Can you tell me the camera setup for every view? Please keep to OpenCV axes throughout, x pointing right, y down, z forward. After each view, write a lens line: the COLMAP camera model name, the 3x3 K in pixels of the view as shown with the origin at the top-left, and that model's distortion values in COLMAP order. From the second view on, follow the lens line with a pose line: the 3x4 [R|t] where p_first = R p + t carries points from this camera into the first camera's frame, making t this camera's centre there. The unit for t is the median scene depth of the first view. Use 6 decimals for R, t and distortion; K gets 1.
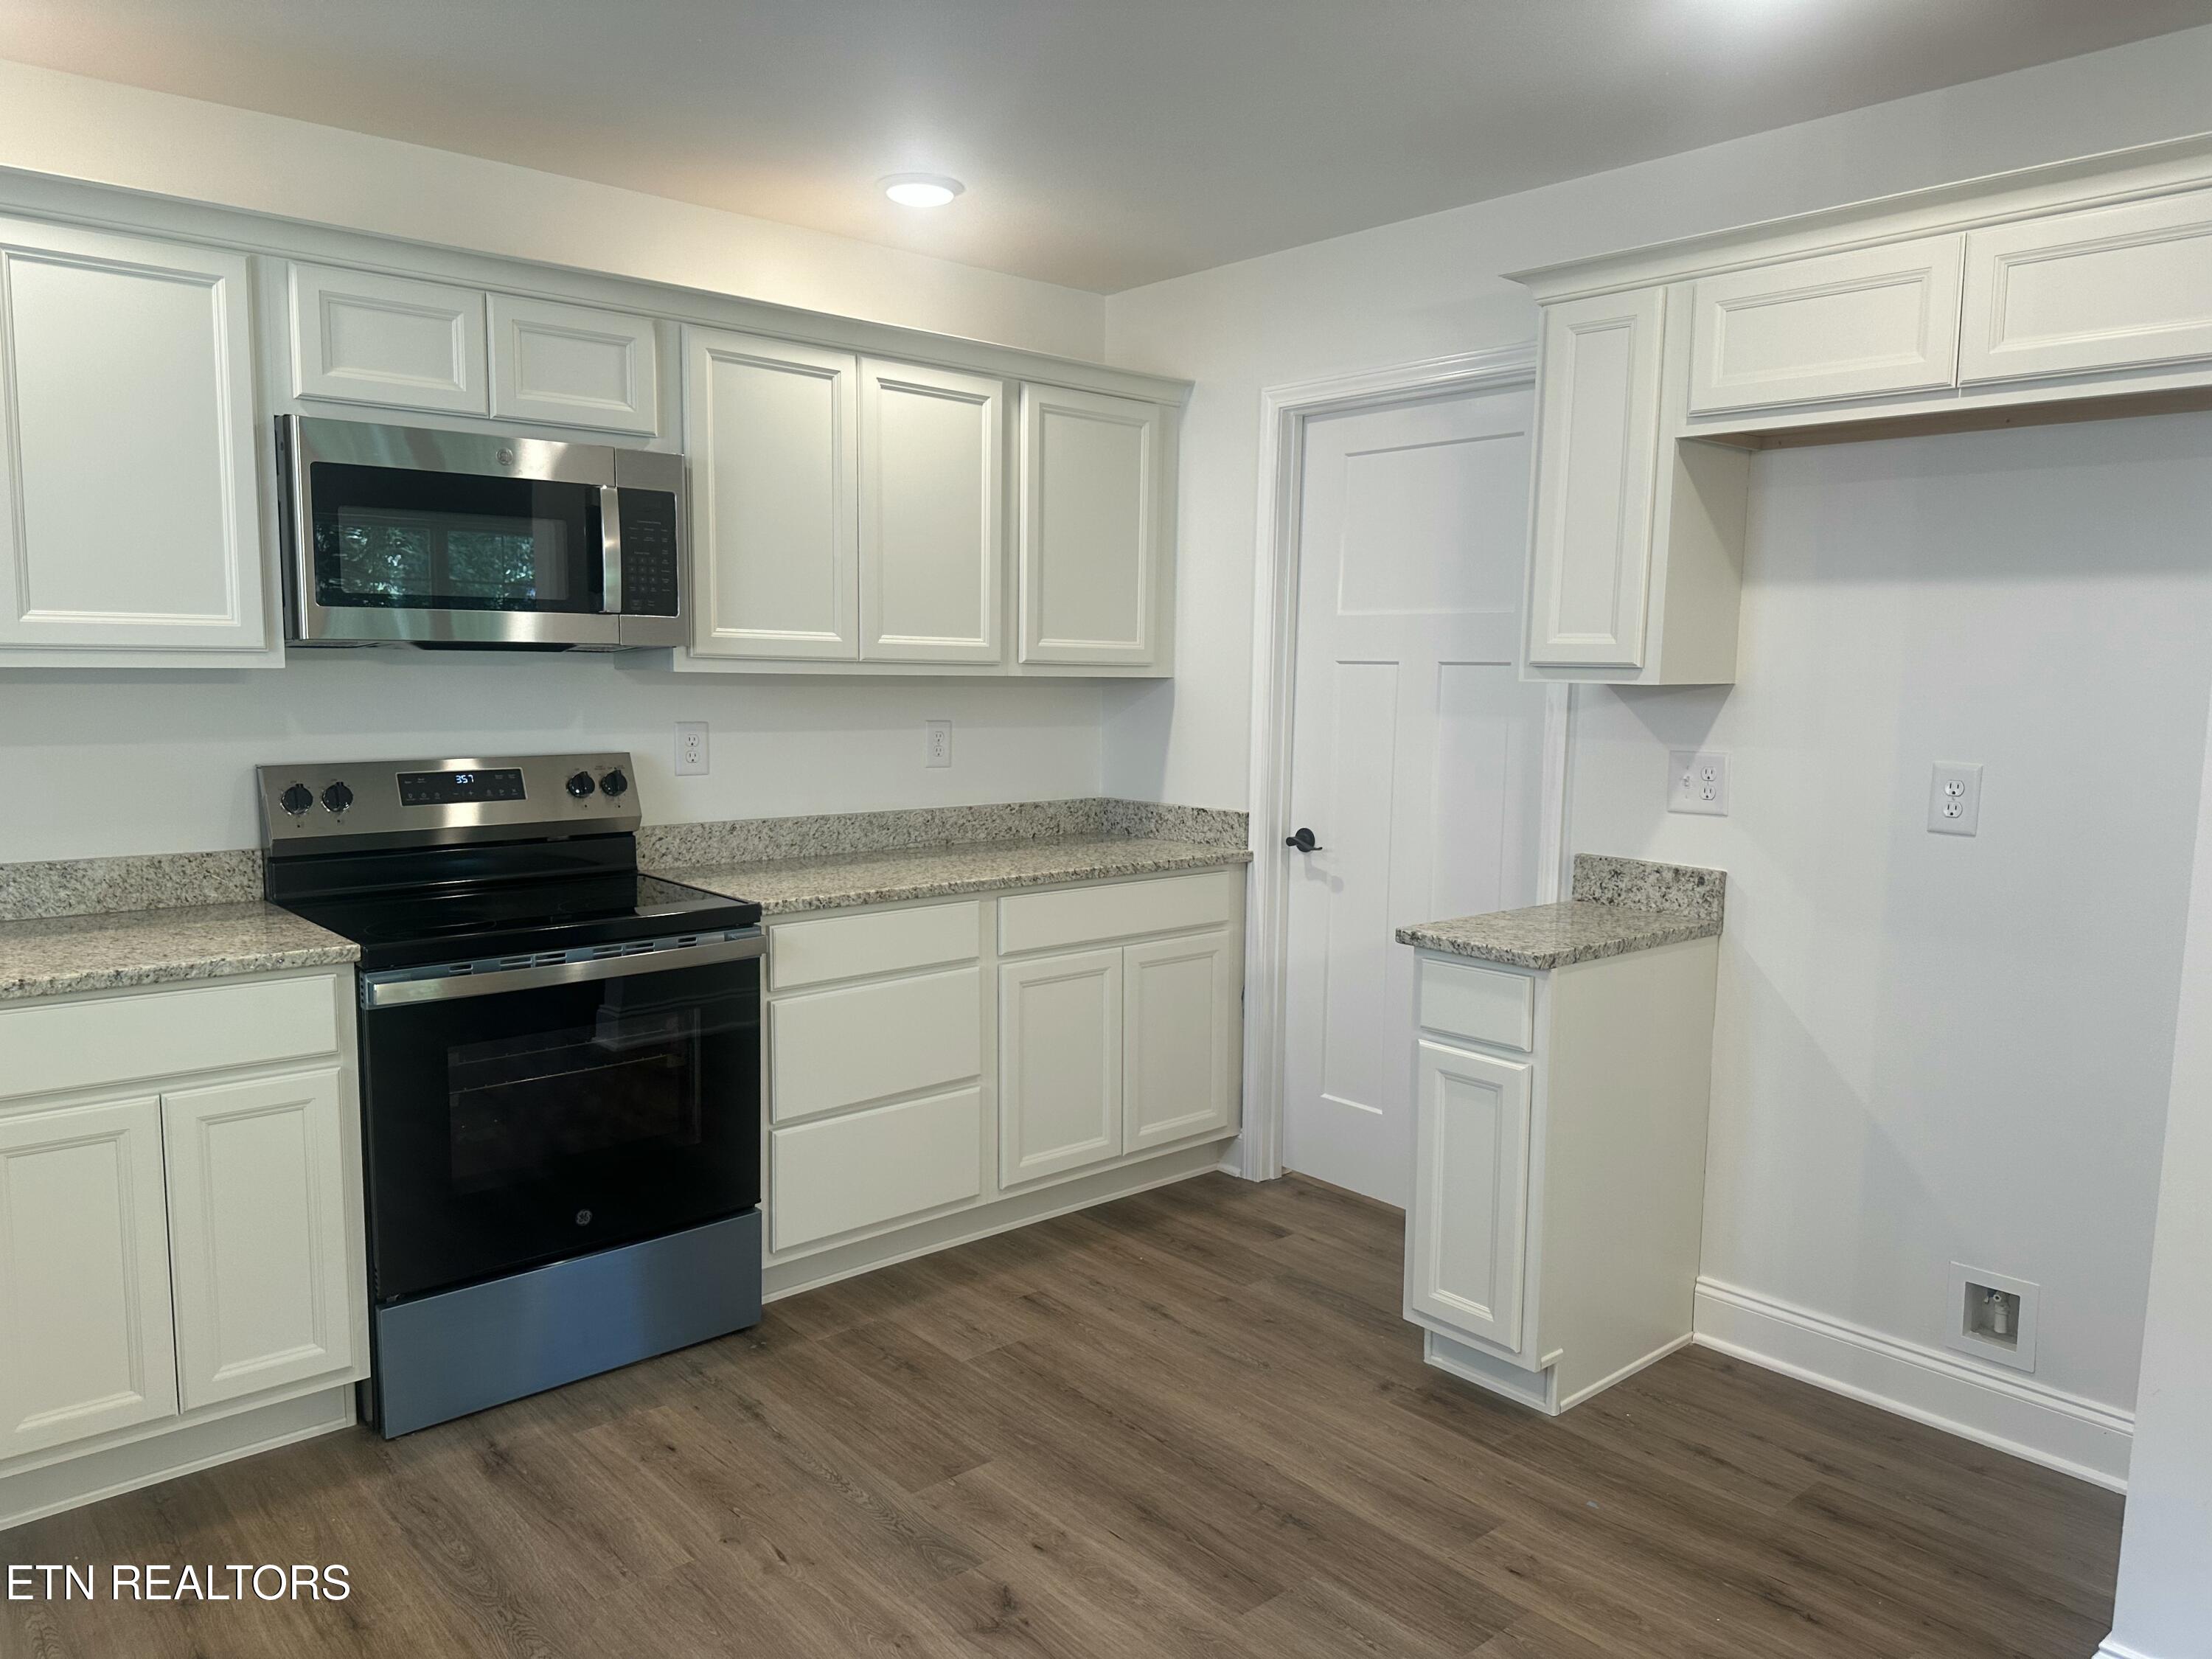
lens RADIAL K [[1582.3, 0, 1106.0], [0, 1582.3, 829.5], [0, 0, 1]] dist [0.137822, -0.168428]
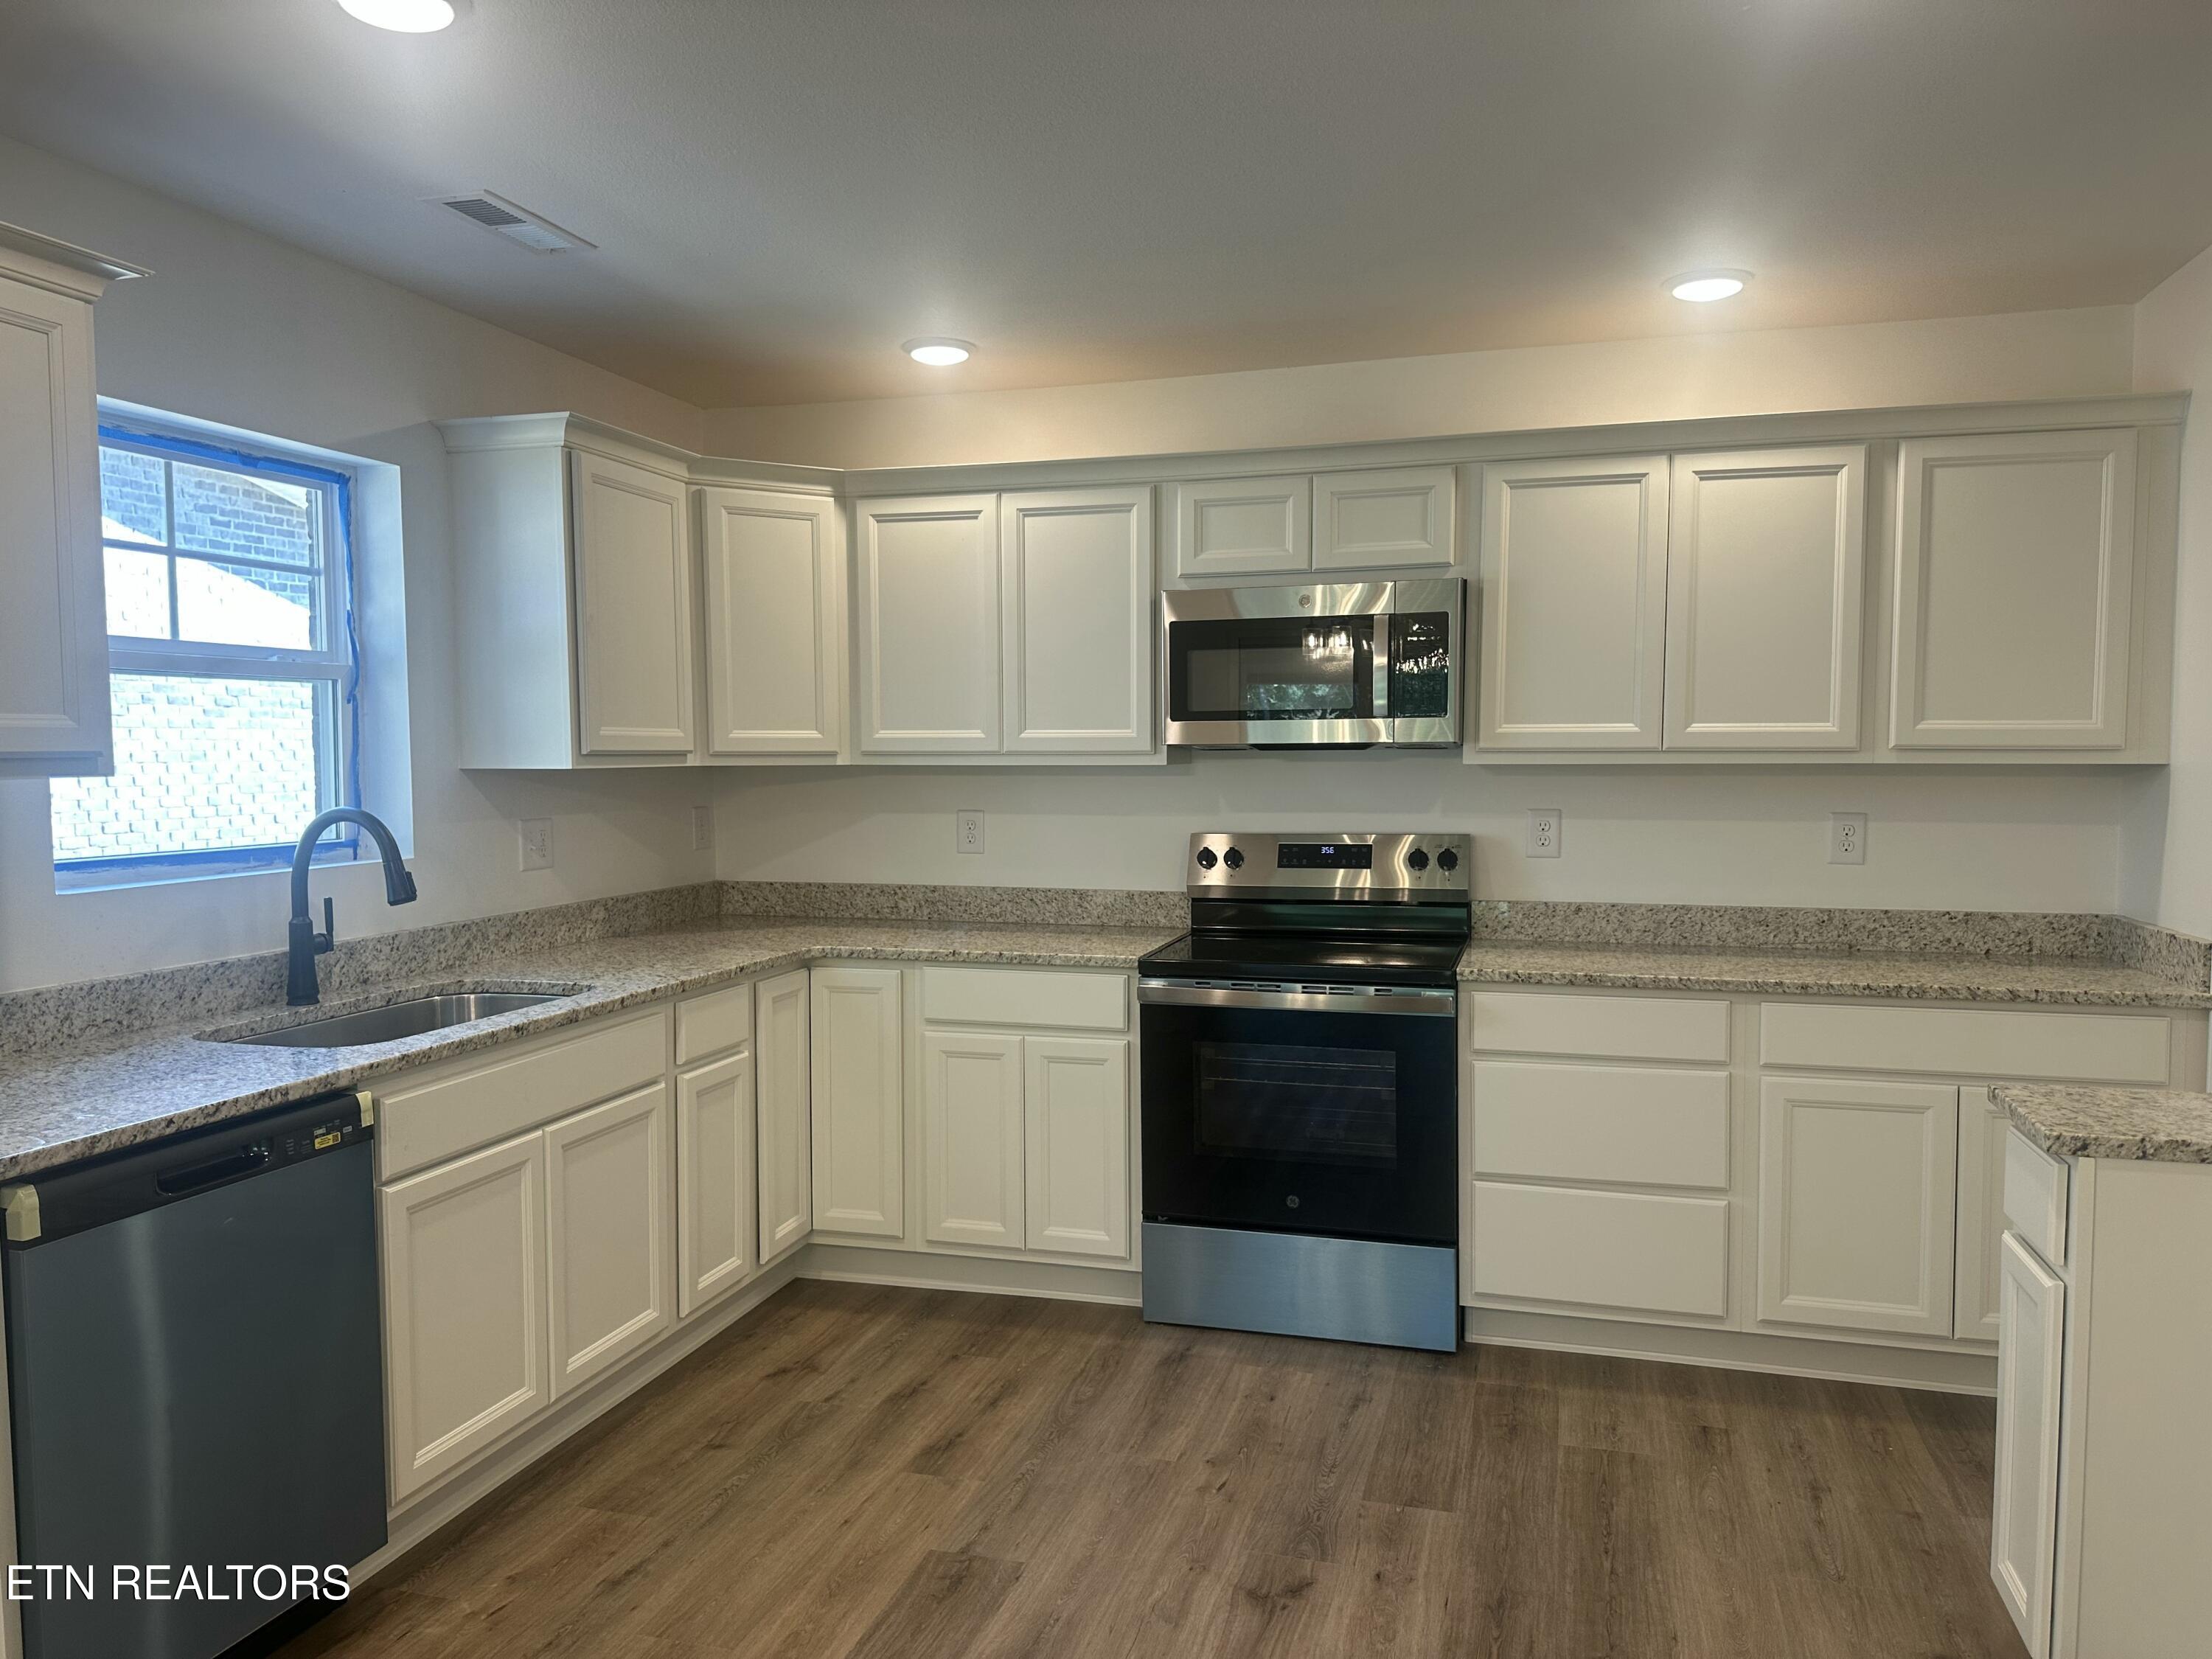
lens RADIAL K [[1582.3, 0, 1106.0], [0, 1582.3, 829.5], [0, 0, 1]] dist [0.137822, -0.168428]
pose [[0.539147, 0.029081, -0.841710, 0.561253], [-0.079271, 0.996719, -0.016340, -0.012890], [0.838473, 0.075533, 0.539683, 0.173644]]
